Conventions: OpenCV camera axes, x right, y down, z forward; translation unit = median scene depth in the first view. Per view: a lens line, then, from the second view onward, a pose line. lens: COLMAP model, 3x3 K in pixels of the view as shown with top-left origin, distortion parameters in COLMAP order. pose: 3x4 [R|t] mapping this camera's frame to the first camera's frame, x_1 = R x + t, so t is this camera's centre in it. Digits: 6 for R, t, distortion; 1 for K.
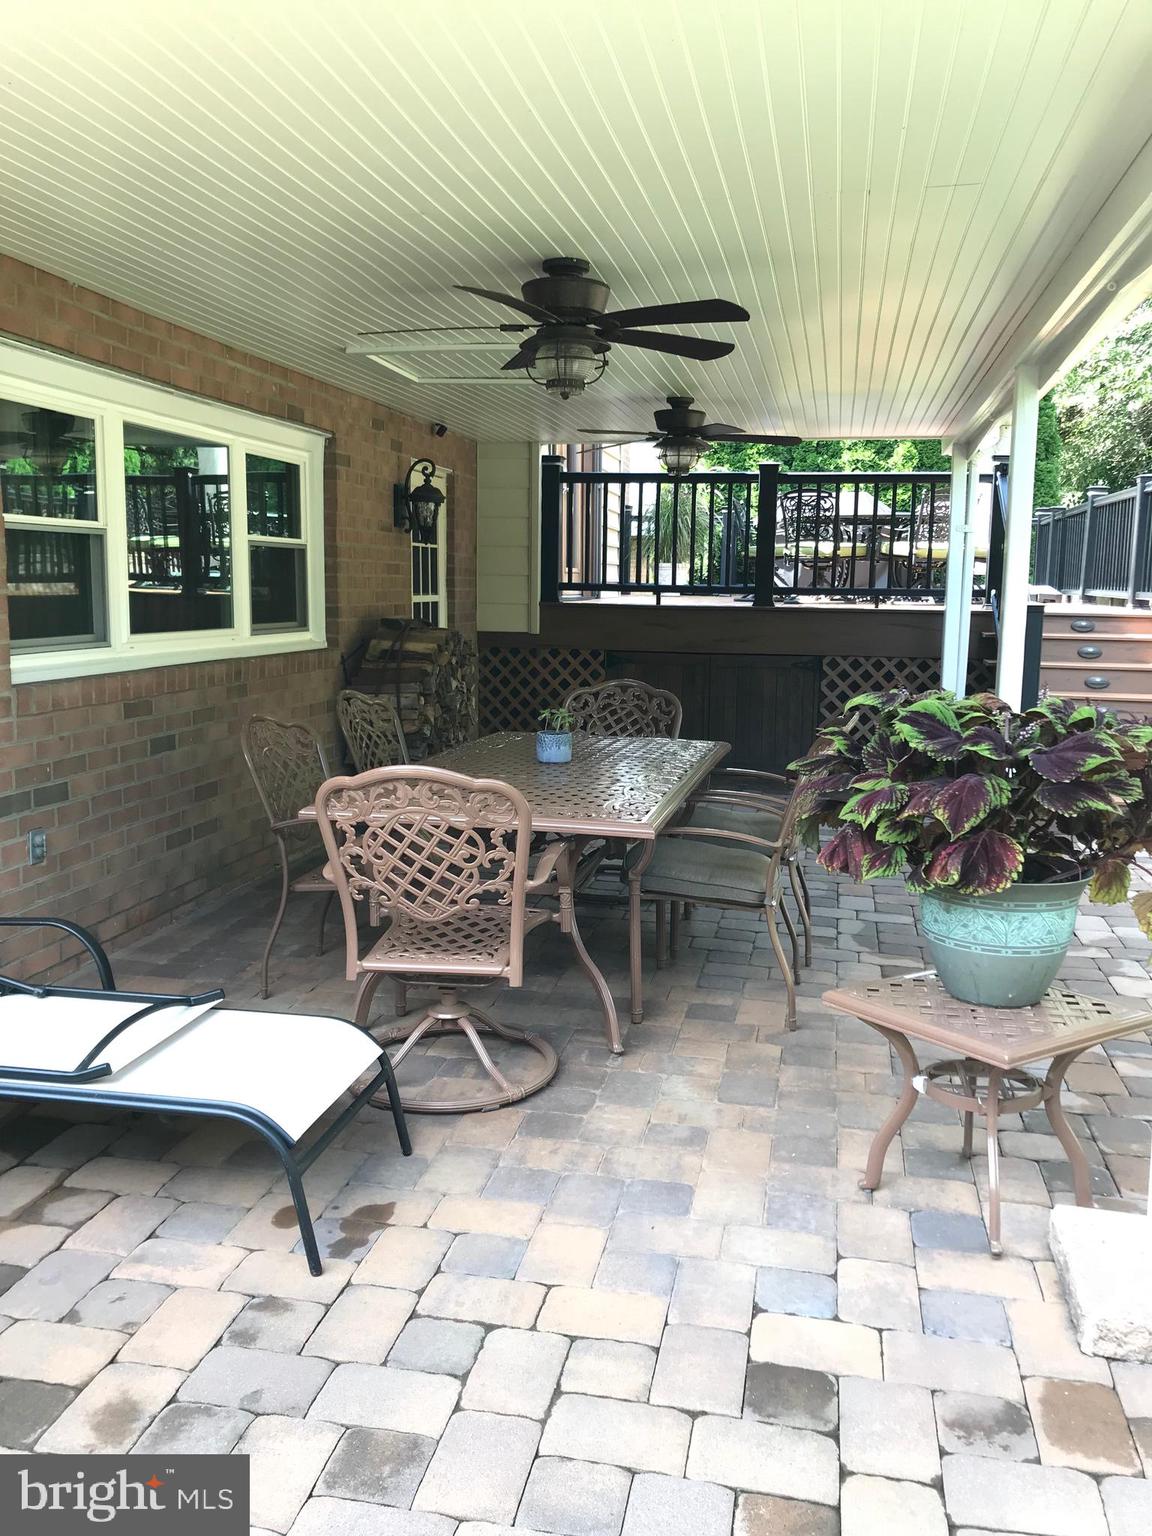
lens RADIAL K [[1262.8, 0, 576.0], [0, 1262.8, 768.0], [0, 0, 1]] dist [0.036138, -0.005475]
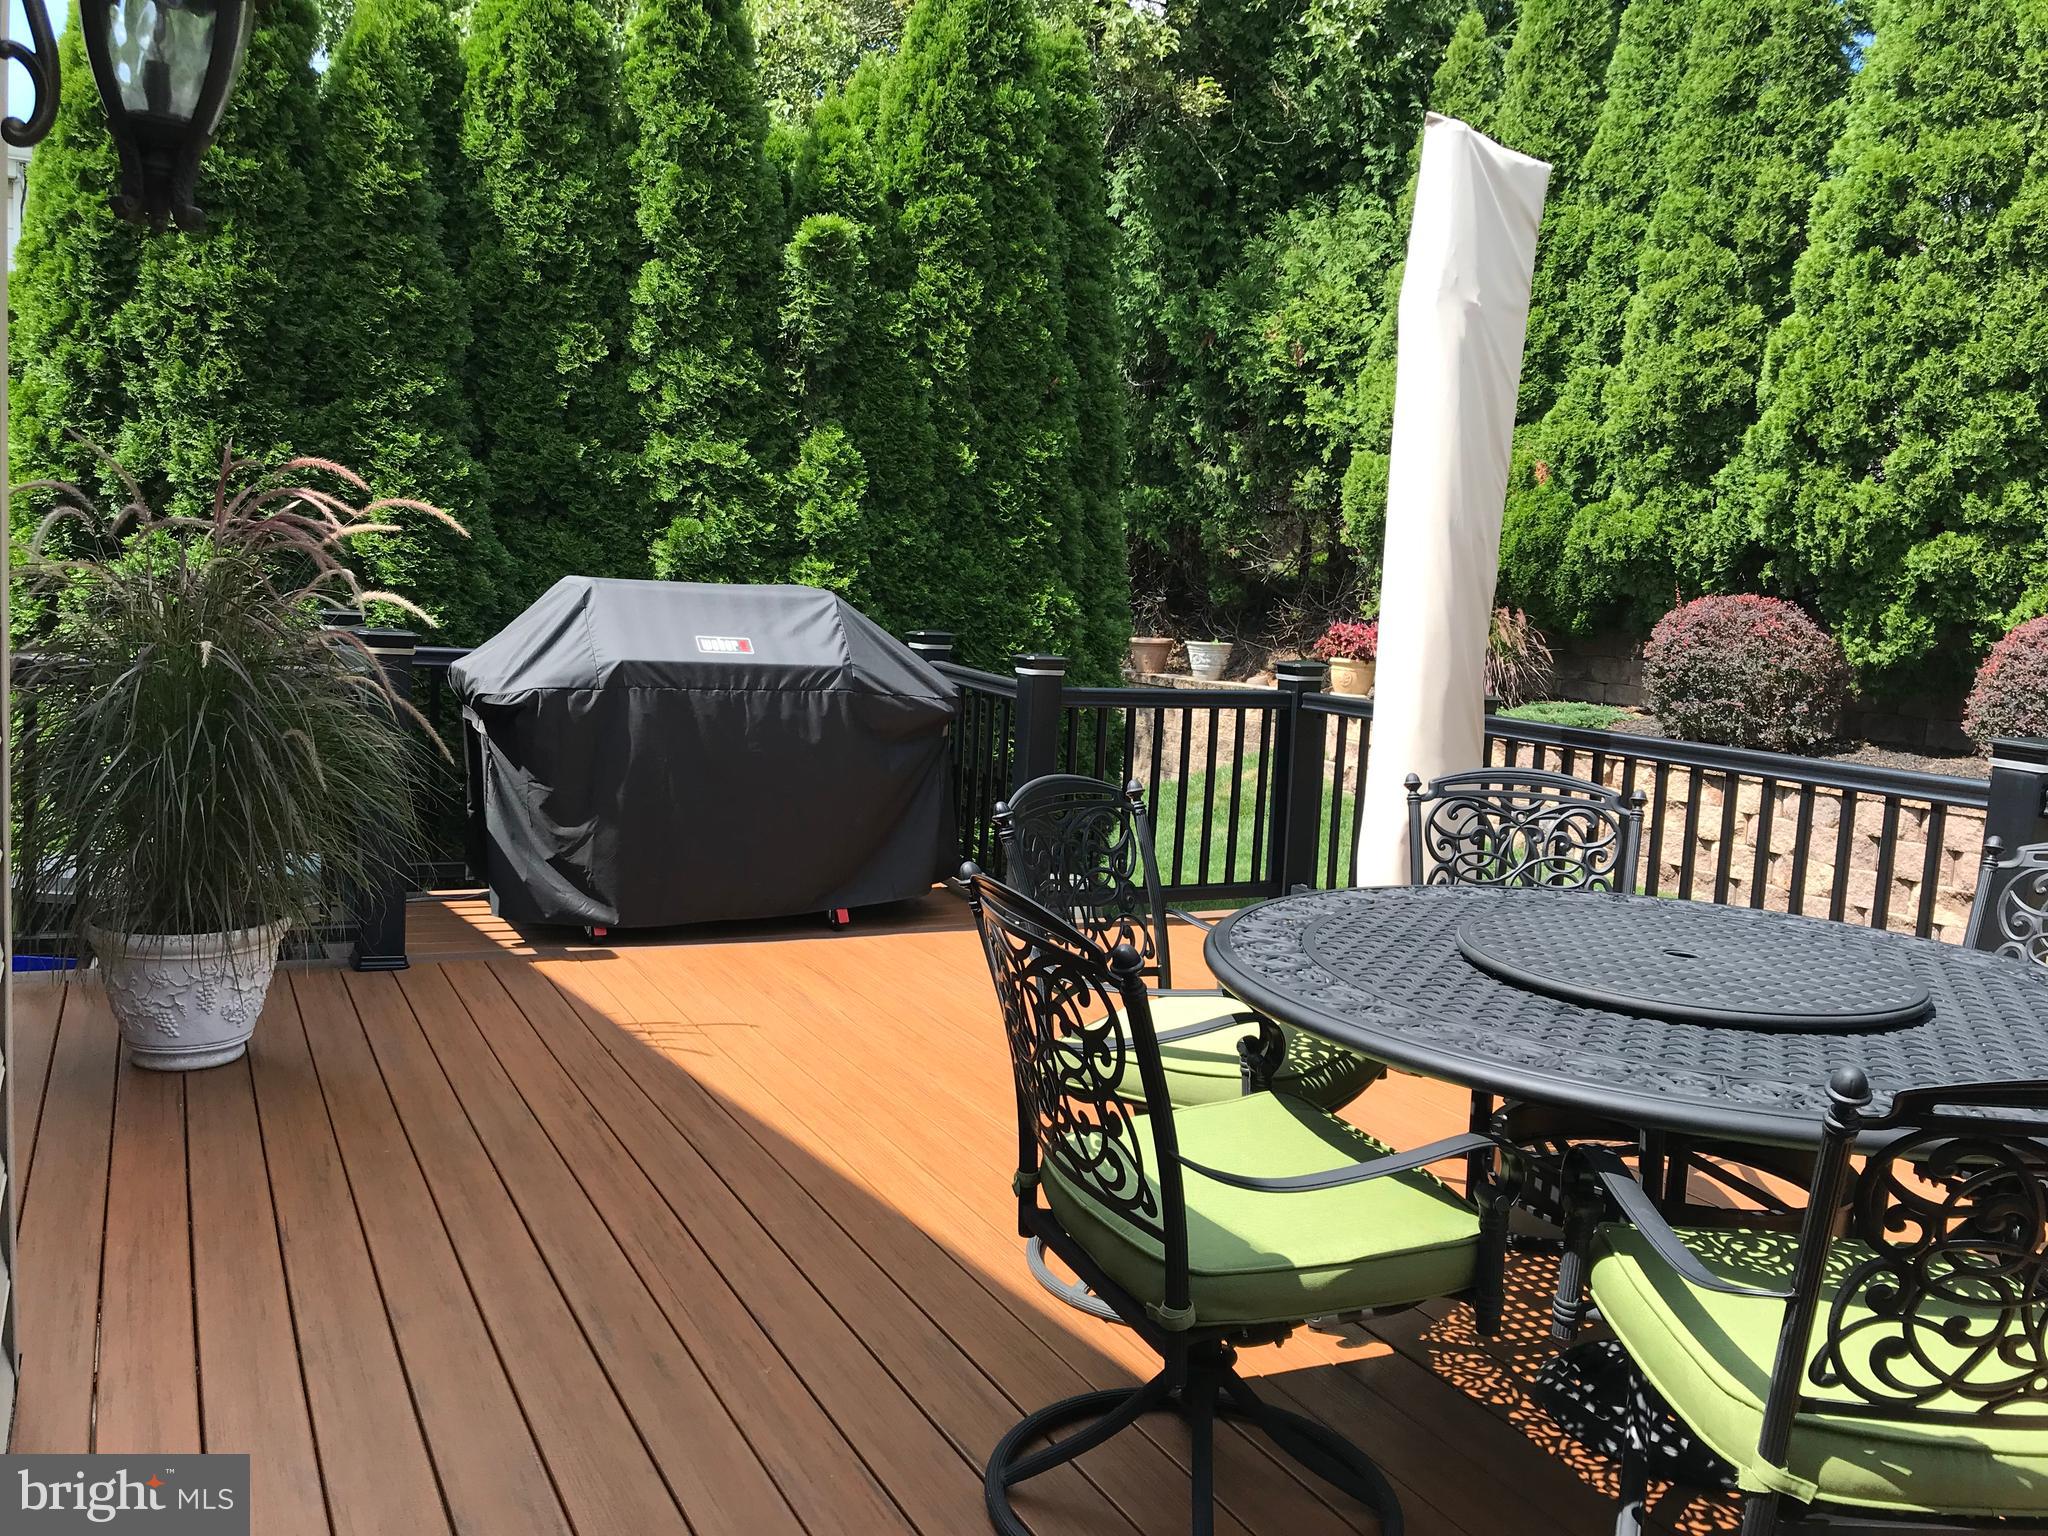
lens RADIAL K [[1674.6, 0, 1000.6], [0, 1674.6, 749.6], [0, 0, 1]] dist [0.017260, -0.002505]
pose [[0.785018, -0.033880, 0.618546, 0.008649], [0.046658, 0.998901, -0.004503, -0.492235], [-0.617714, 0.032395, 0.785736, 1.838064]]
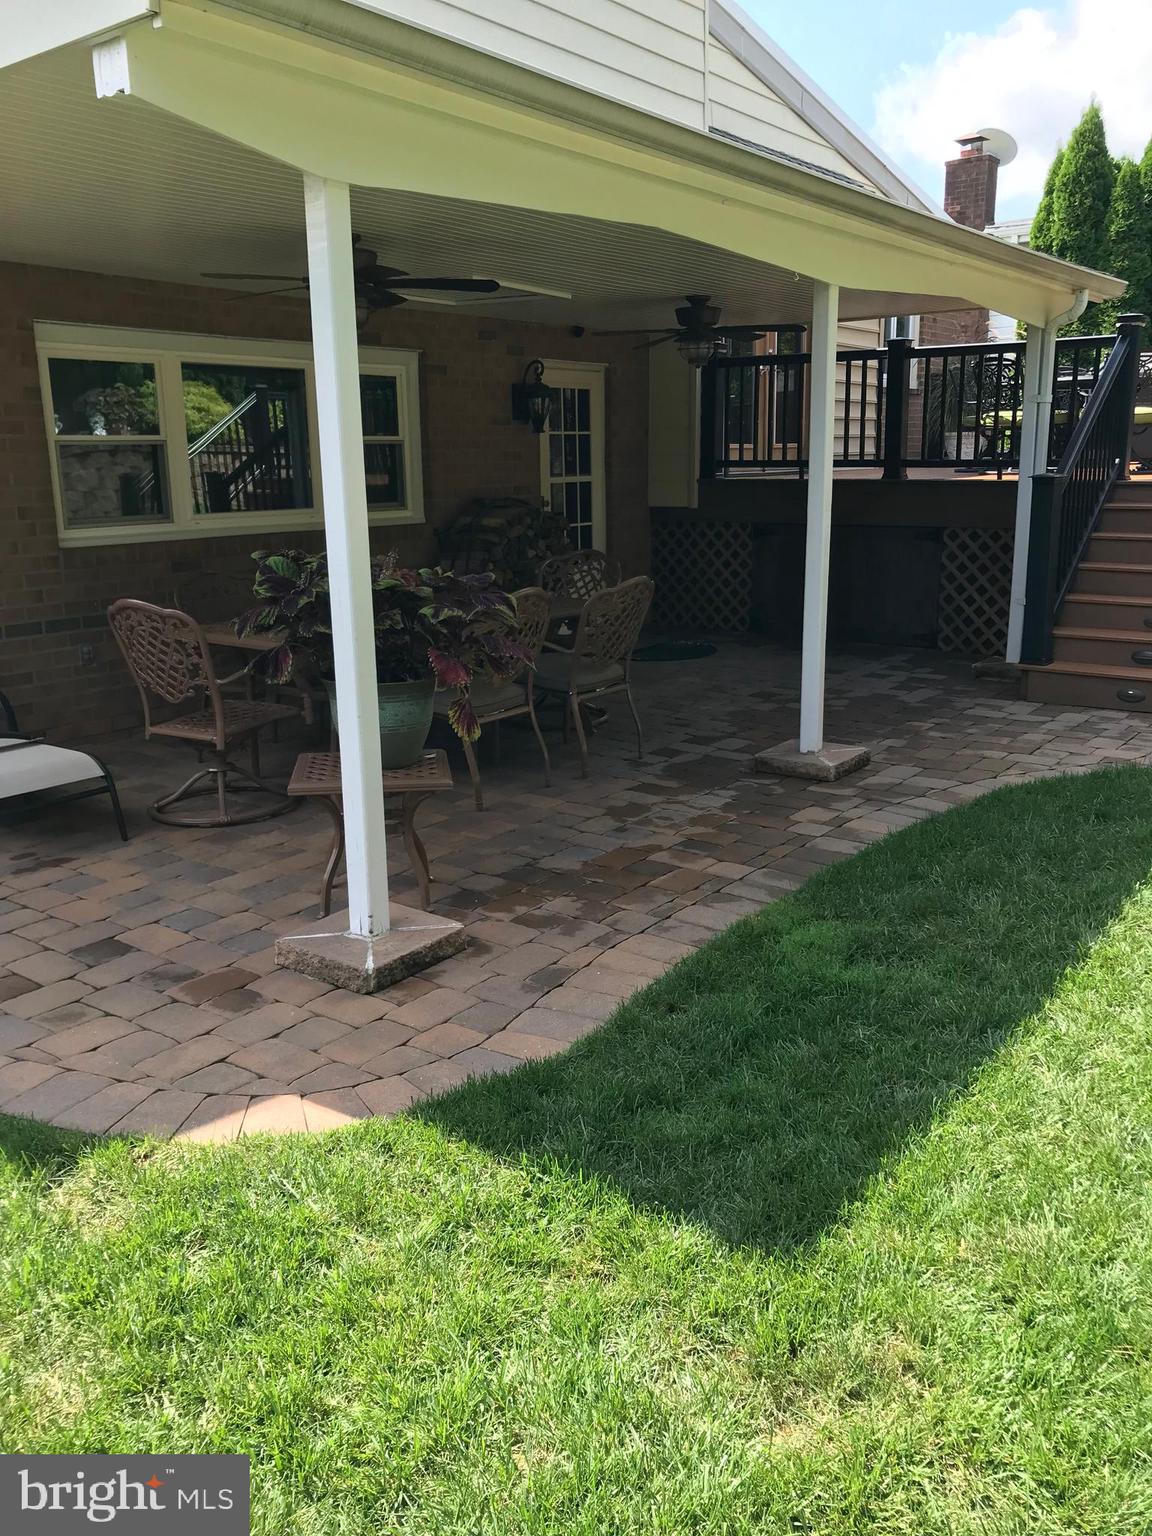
lens RADIAL K [[1253.2, 0, 576.0], [0, 1253.2, 768.0], [0, 0, 1]] dist [0.047579, -0.060152]
pose [[0.904467, 0.077329, -0.419475, 0.635797], [-0.035216, 0.993610, 0.107237, 0.011753], [0.425087, -0.082220, 0.901410, -0.119986]]
